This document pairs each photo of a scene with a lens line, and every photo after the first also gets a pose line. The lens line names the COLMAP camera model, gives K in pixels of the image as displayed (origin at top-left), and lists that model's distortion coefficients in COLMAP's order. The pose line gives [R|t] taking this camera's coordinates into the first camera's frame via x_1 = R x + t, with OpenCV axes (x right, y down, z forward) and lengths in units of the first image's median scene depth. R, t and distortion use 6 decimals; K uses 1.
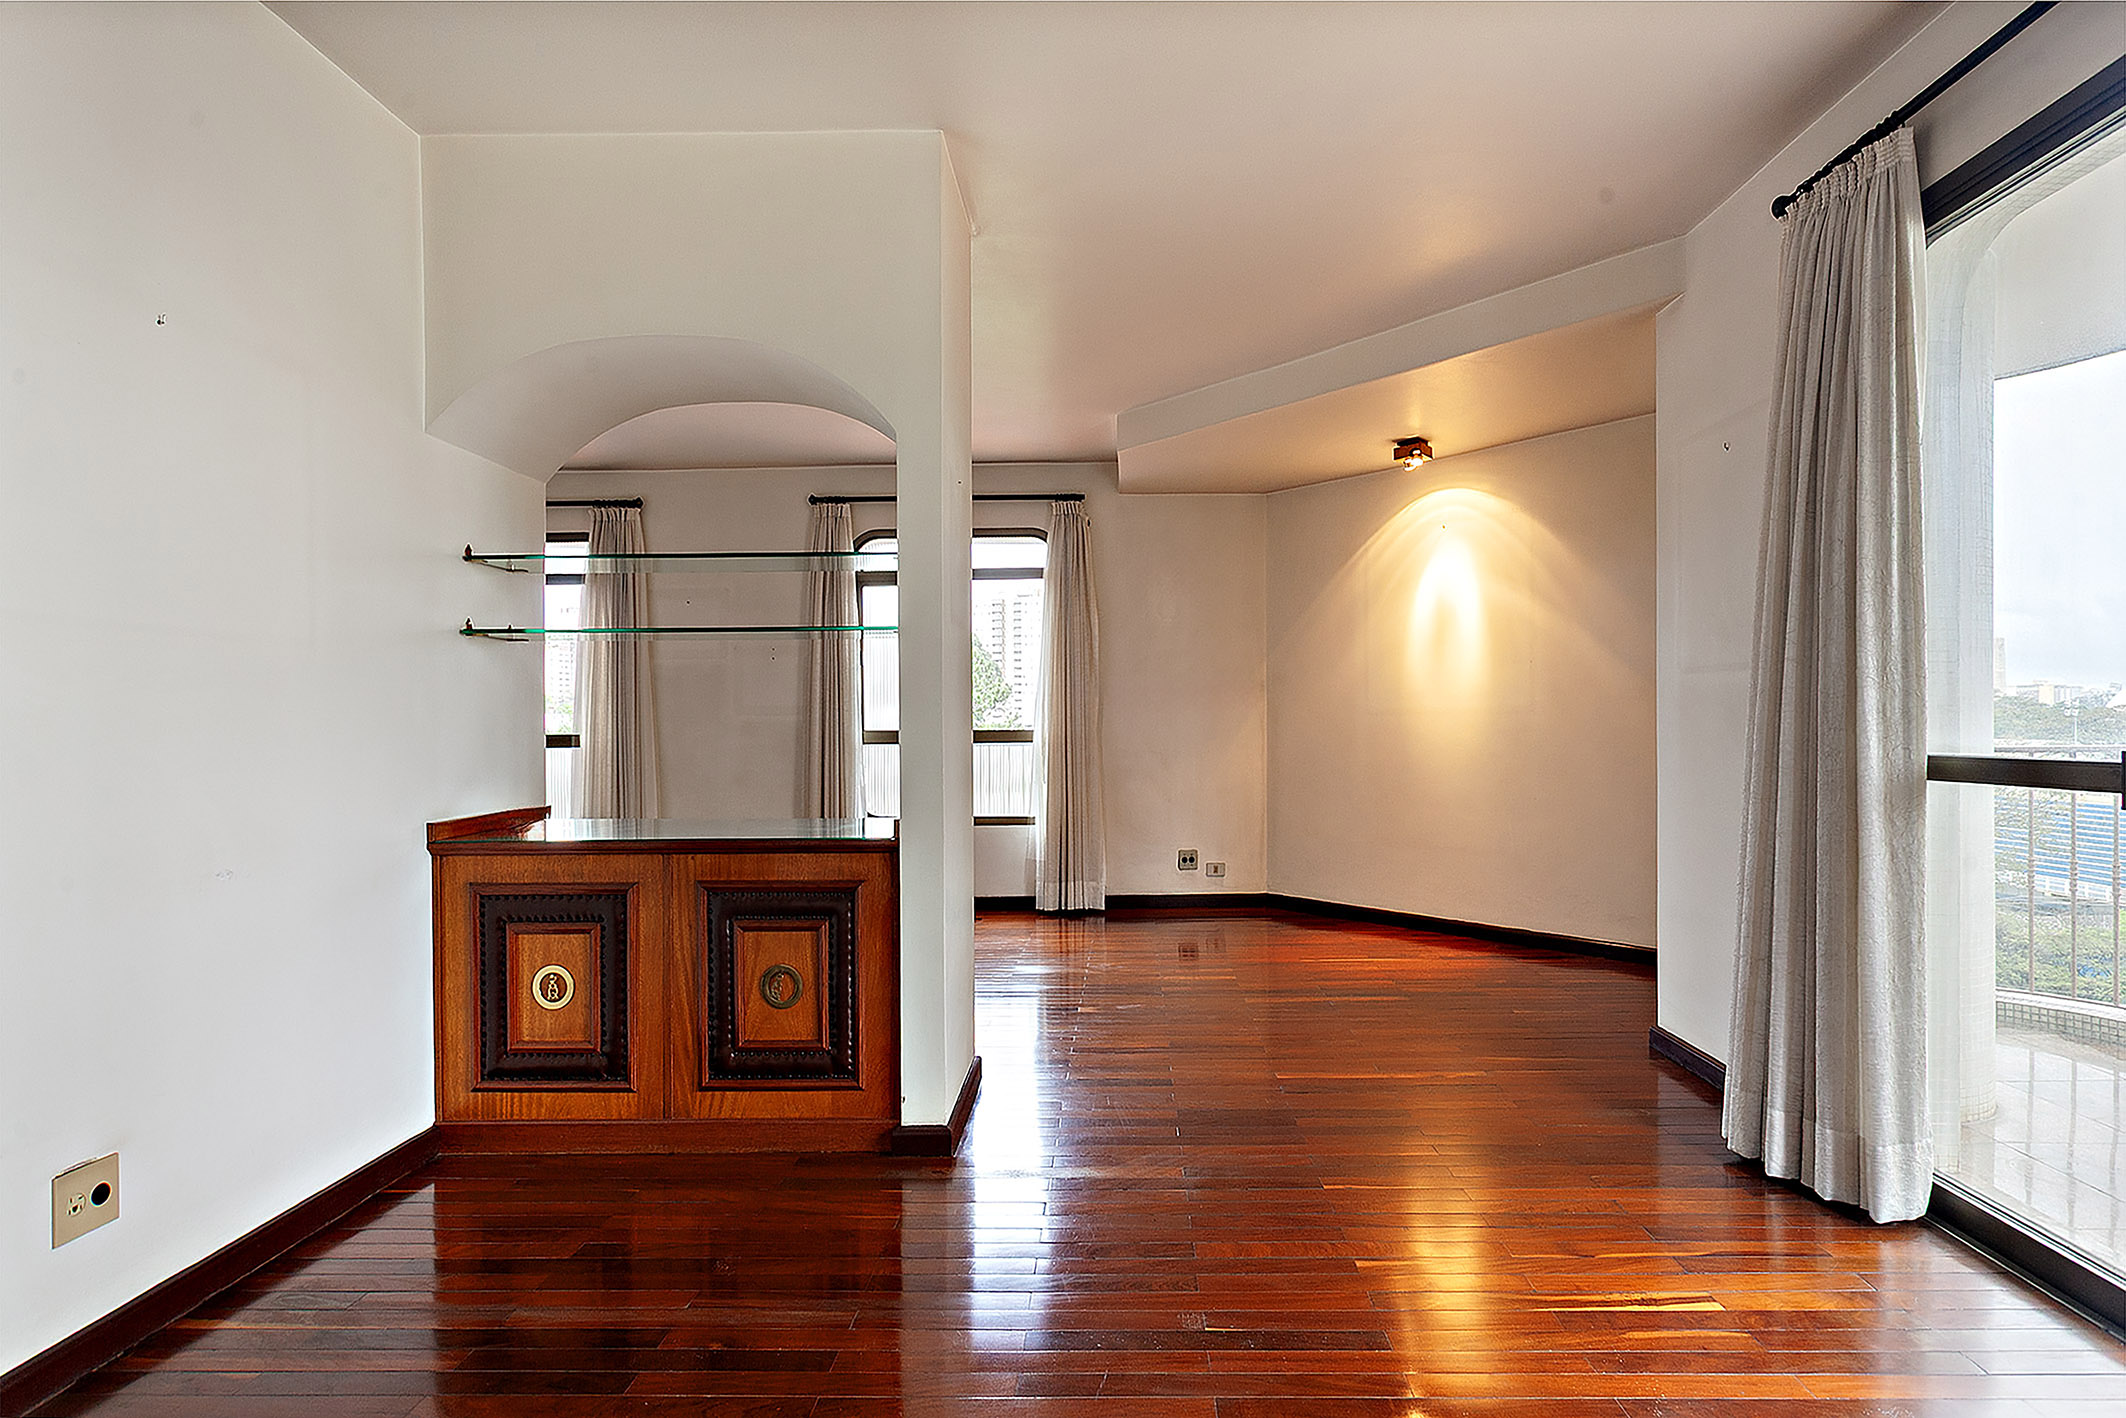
lens RADIAL K [[1112.4, 0, 1089.3], [0, 1112.4, 740.2], [0, 0, 1]] dist [-0.007416, -0.000819]
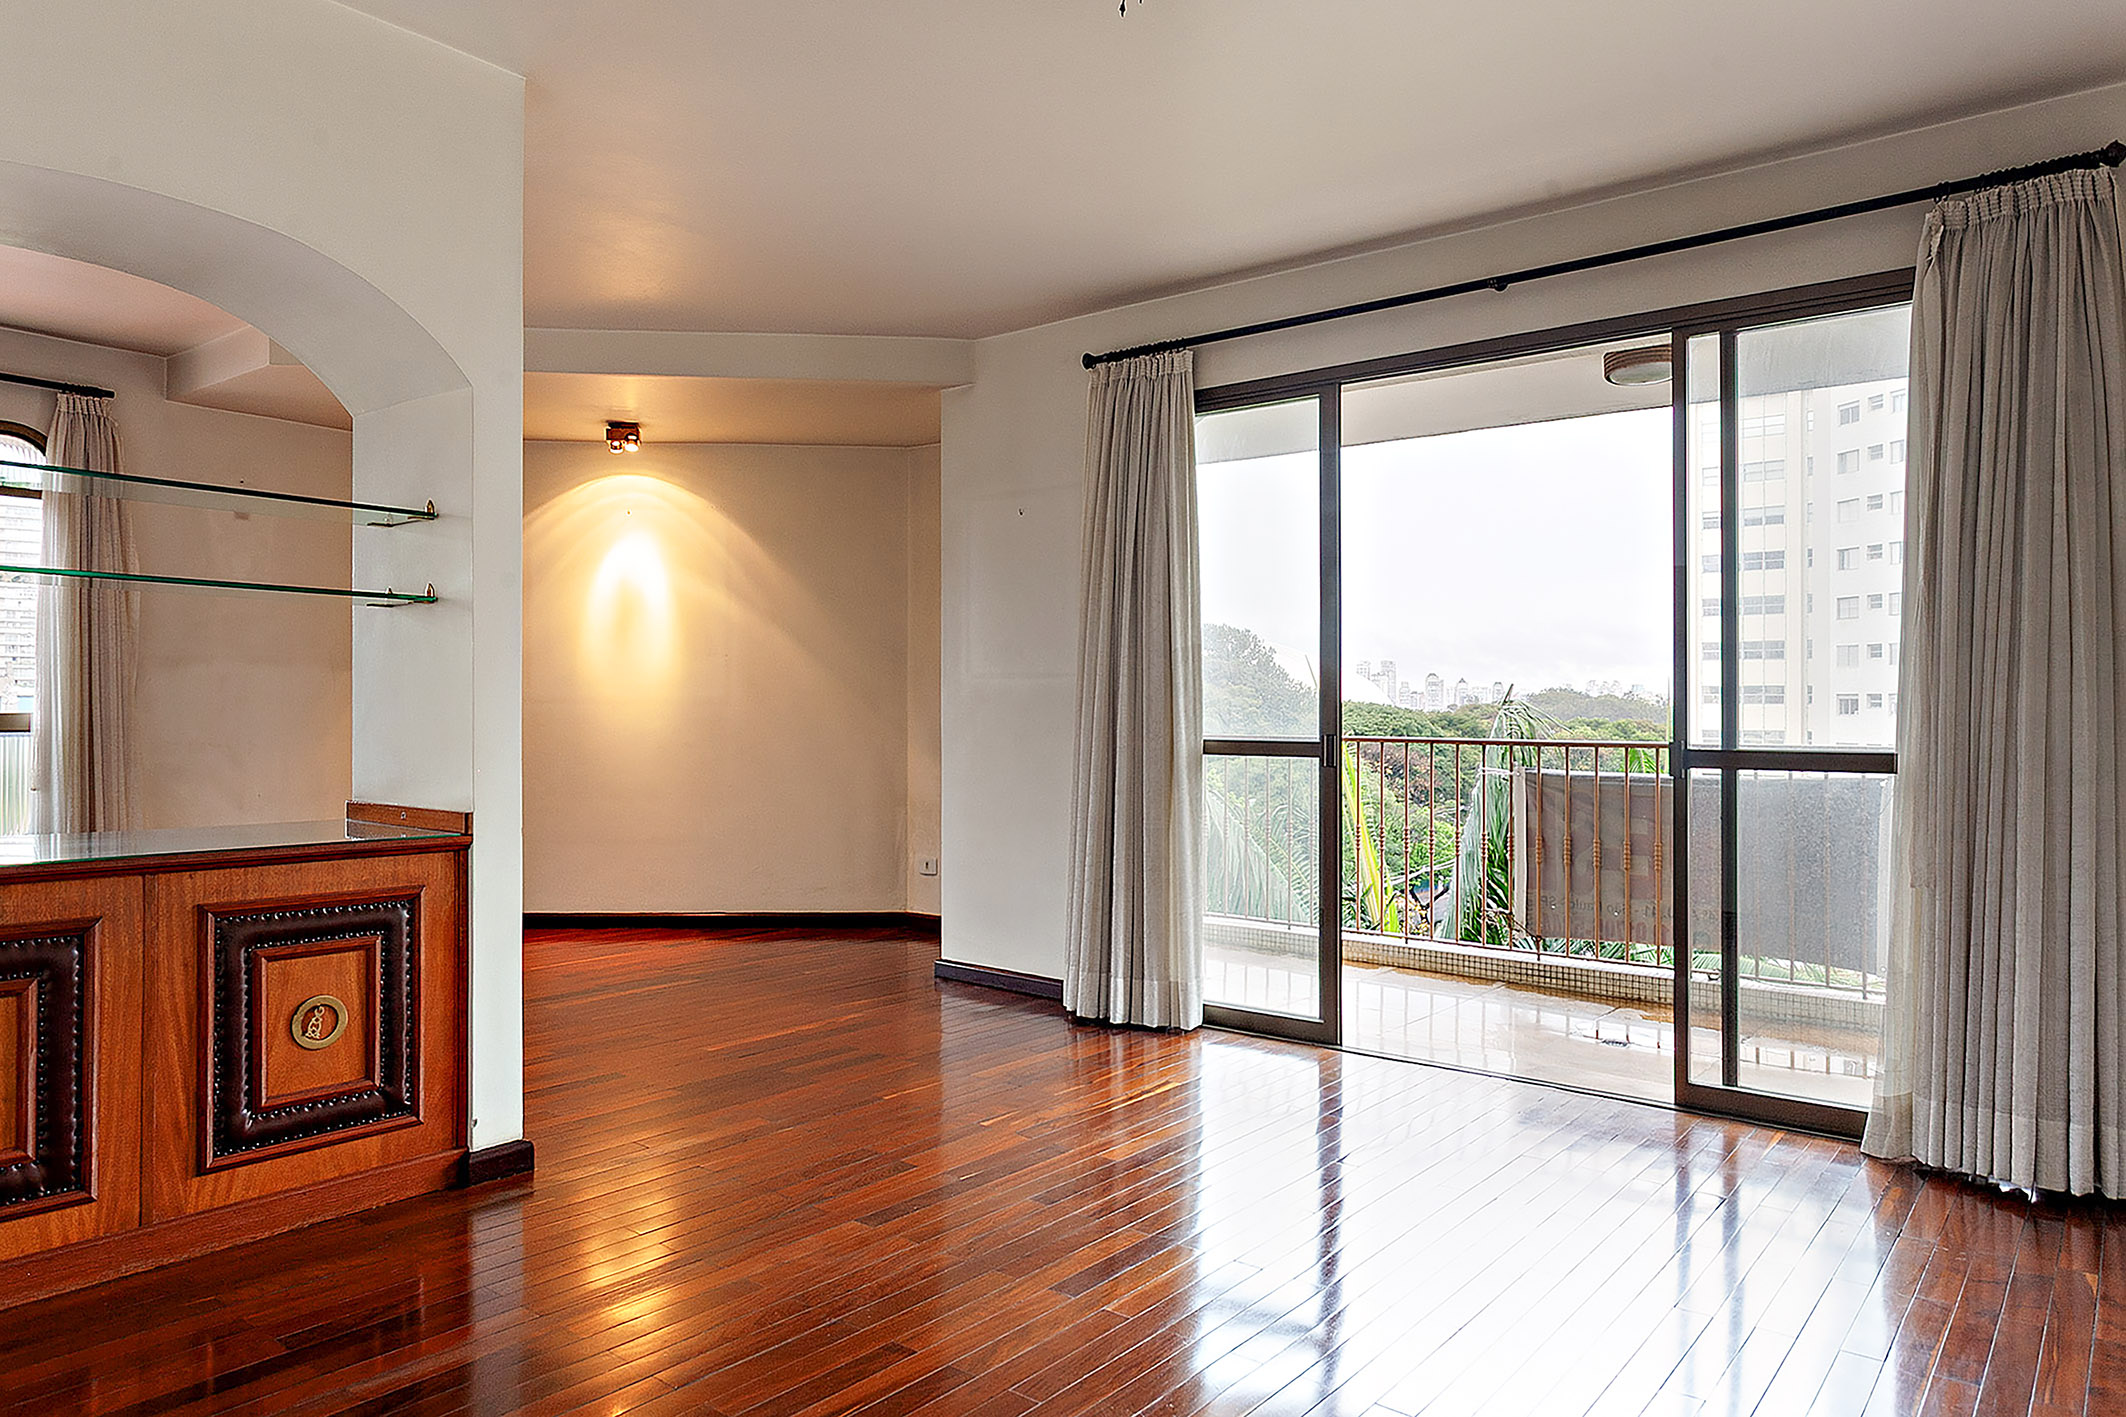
lens RADIAL K [[1305.8, 0, 1056.1], [0, 1305.8, 722.6], [0, 0, 1]] dist [-0.027402, -0.000096]
pose [[0.626285, 0.008308, 0.779550, -0.680593], [-0.002610, 0.999960, -0.008560, 0.005345], [-0.779590, 0.003327, 0.626281, -0.029674]]
